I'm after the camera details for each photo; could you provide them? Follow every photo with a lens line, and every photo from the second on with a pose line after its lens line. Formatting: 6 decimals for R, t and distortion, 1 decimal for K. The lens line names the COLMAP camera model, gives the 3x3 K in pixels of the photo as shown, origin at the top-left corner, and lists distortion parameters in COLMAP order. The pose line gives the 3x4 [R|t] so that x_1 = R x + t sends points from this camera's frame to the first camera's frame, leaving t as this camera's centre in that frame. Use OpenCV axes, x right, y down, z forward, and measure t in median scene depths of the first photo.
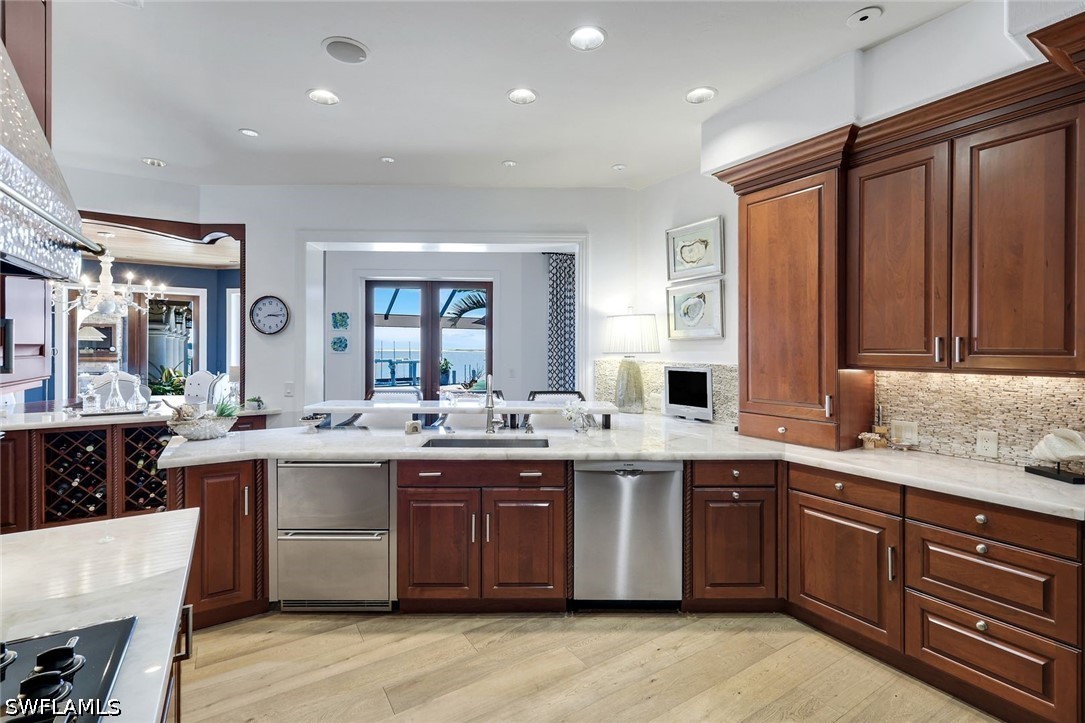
lens RADIAL K [[485.6, 0, 543.3], [0, 485.6, 351.6], [0, 0, 1]] dist [0.000142, 0.000183]
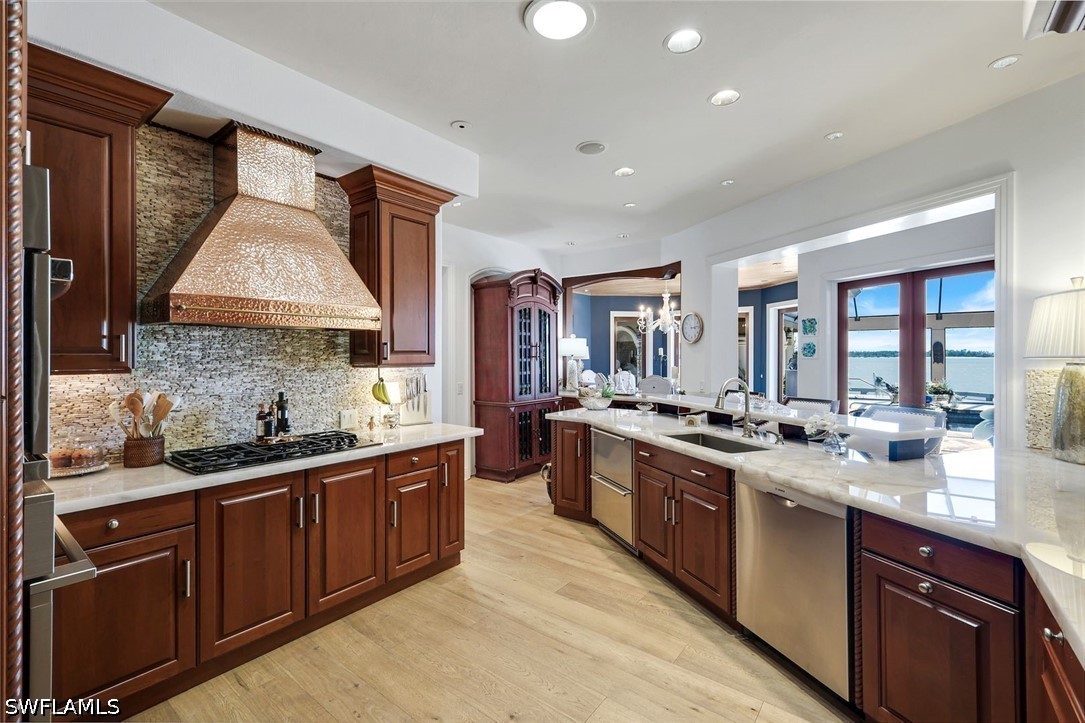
lens RADIAL K [[472.3, 0, 542.5], [0, 472.3, 361.5], [0, 0, 1]] dist [-0.000861, -0.000096]
pose [[0.336229, 0.009141, -0.941736, 0.787755], [-0.004885, 0.999956, 0.007962, 0.008733], [0.941768, 0.001923, 0.336259, 0.344888]]
